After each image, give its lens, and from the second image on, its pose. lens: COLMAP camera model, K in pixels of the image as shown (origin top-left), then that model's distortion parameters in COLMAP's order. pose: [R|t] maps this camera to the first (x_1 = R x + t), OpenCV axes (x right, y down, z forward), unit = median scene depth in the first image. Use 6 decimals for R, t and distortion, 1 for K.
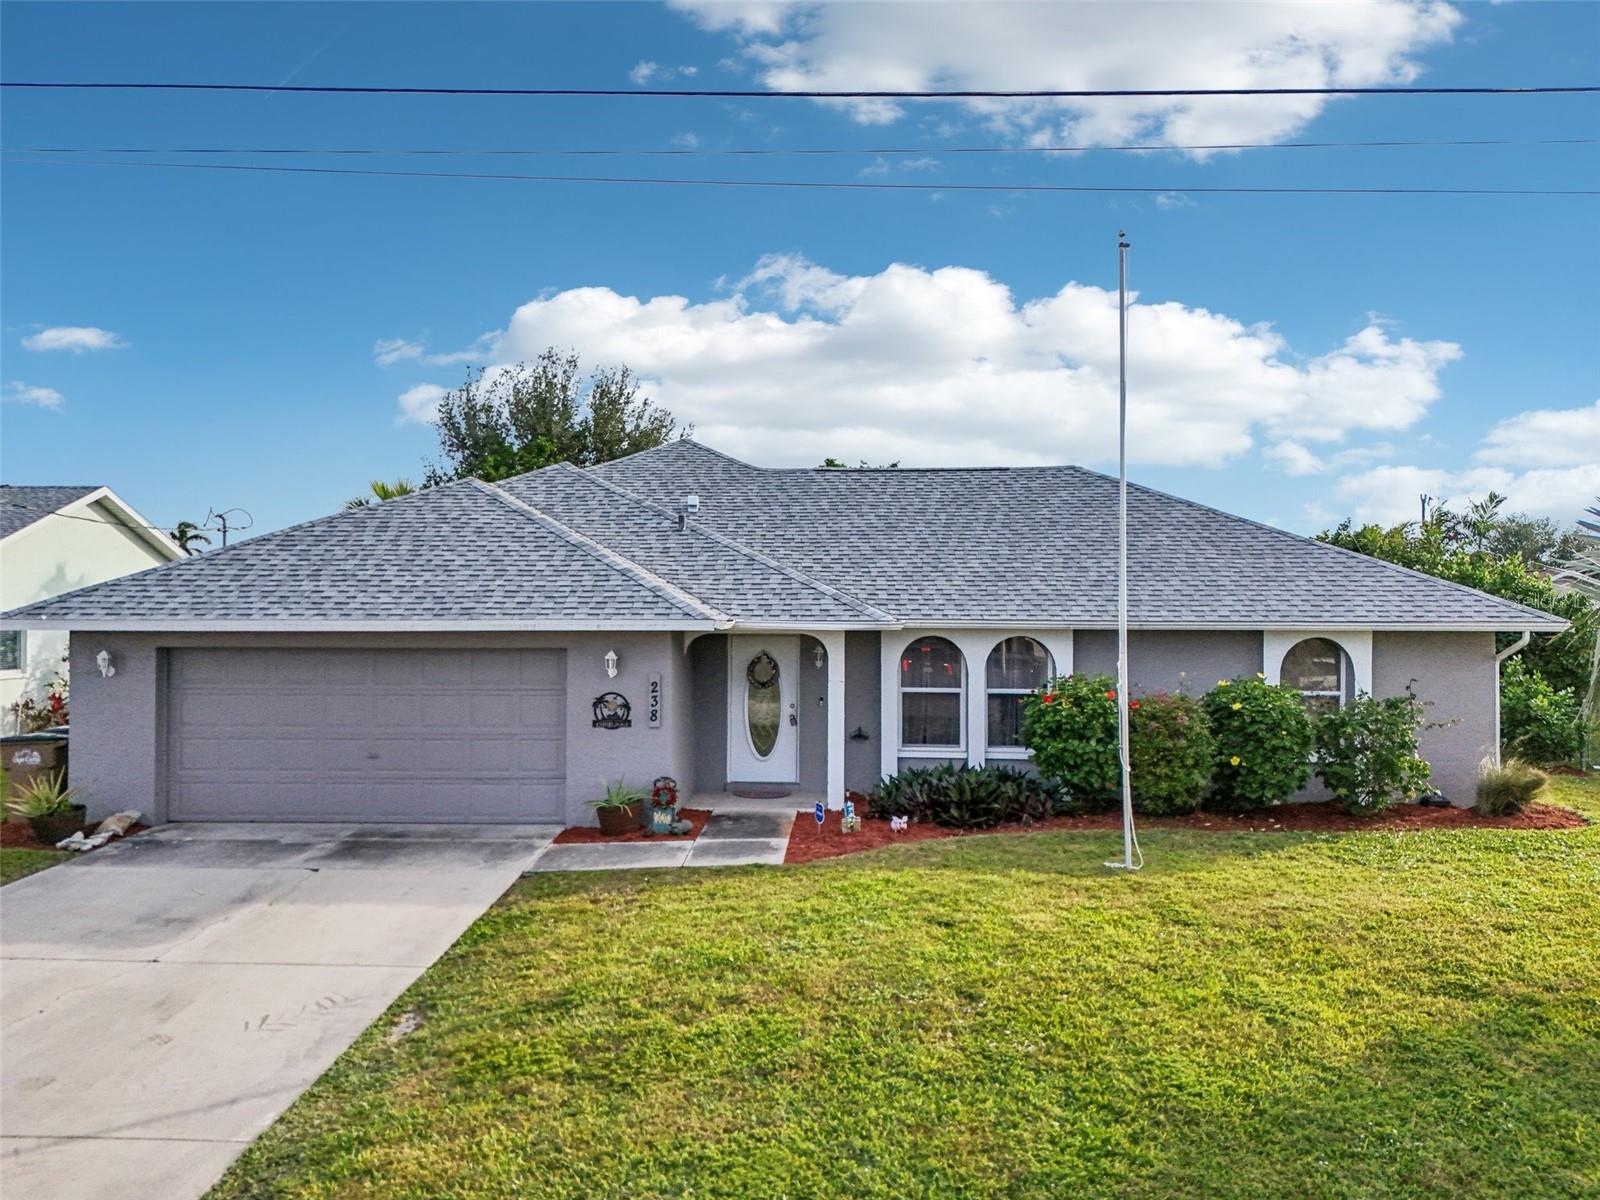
lens RADIAL K [[1190.4, 0, 786.5], [0, 1190.4, 578.8], [0, 0, 1]] dist [0.051822, -0.032452]
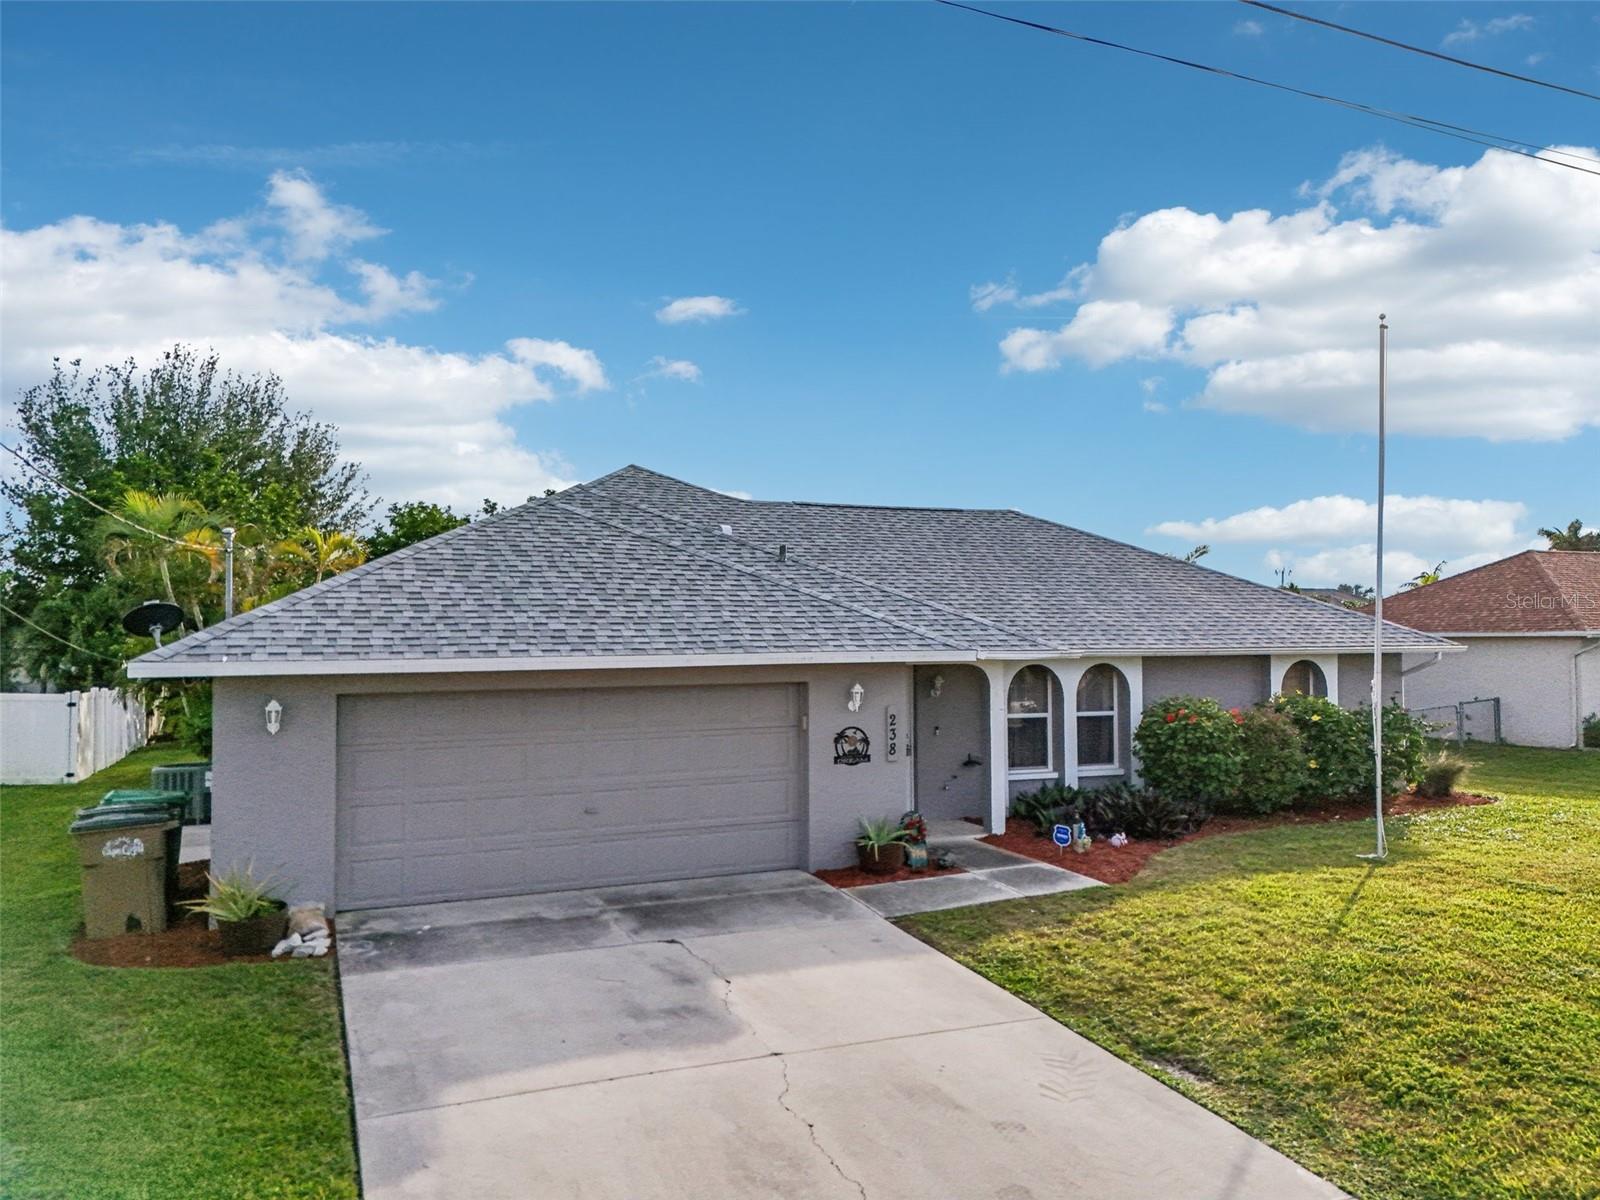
lens RADIAL K [[1170.1, 0, 799.3], [0, 1170.1, 571.9], [0, 0, 1]] dist [0.051018, -0.004510]
pose [[0.903445, 0.016261, 0.428396, -0.595119], [0.000386, 0.999249, -0.038743, 0.006673], [-0.428704, 0.035168, 0.902760, 0.158294]]
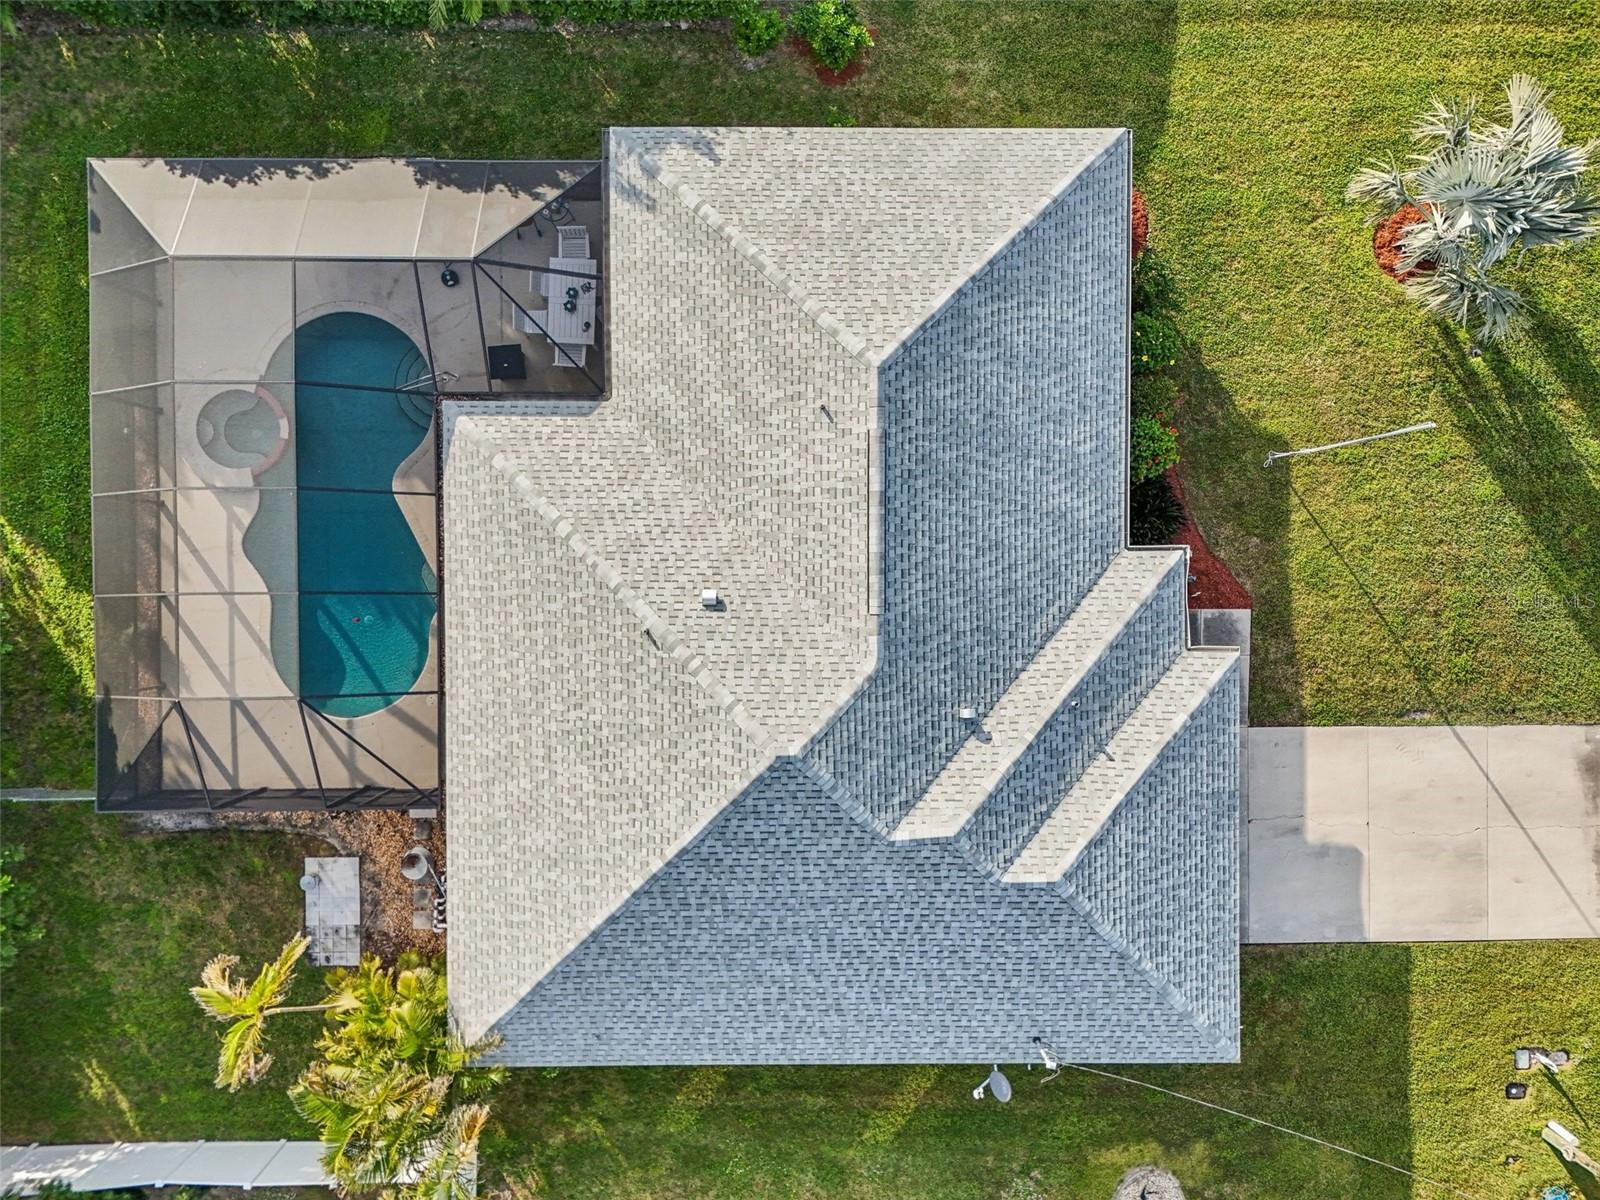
lens RADIAL K [[1190.4, 0, 786.5], [0, 1190.4, 578.8], [0, 0, 1]] dist [0.051822, -0.032452]
pose [[-0.046627, -0.998751, -0.017961, 0.110731], [-0.022341, -0.016934, 0.999607, -1.676625], [-0.998663, 0.047010, -0.021523, 1.632610]]
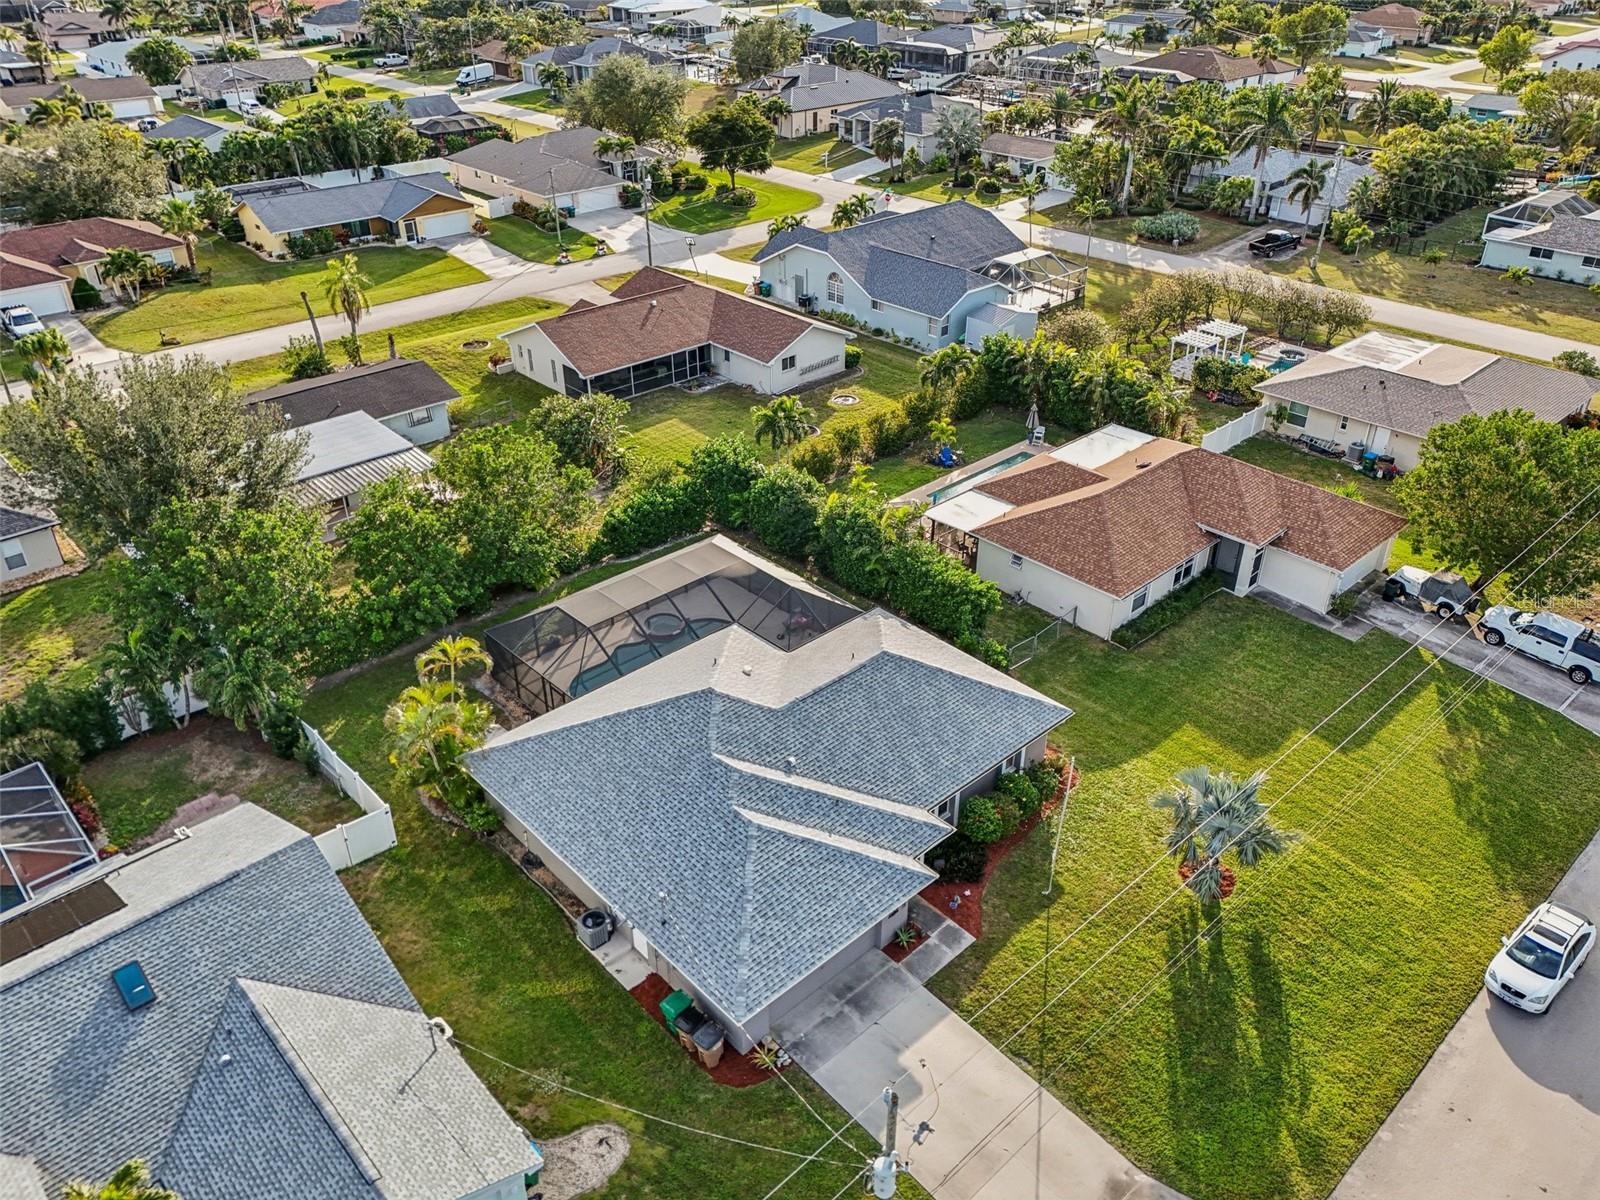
lens RADIAL K [[1174.7, 0, 789.5], [0, 1174.7, 618.2], [0, 0, 1]] dist [0.078169, -0.075195]
pose [[0.705535, -0.379140, 0.598726, -1.677009], [-0.001049, 0.844294, 0.535880, -1.903233], [-0.708674, -0.378710, 0.595281, -0.187545]]
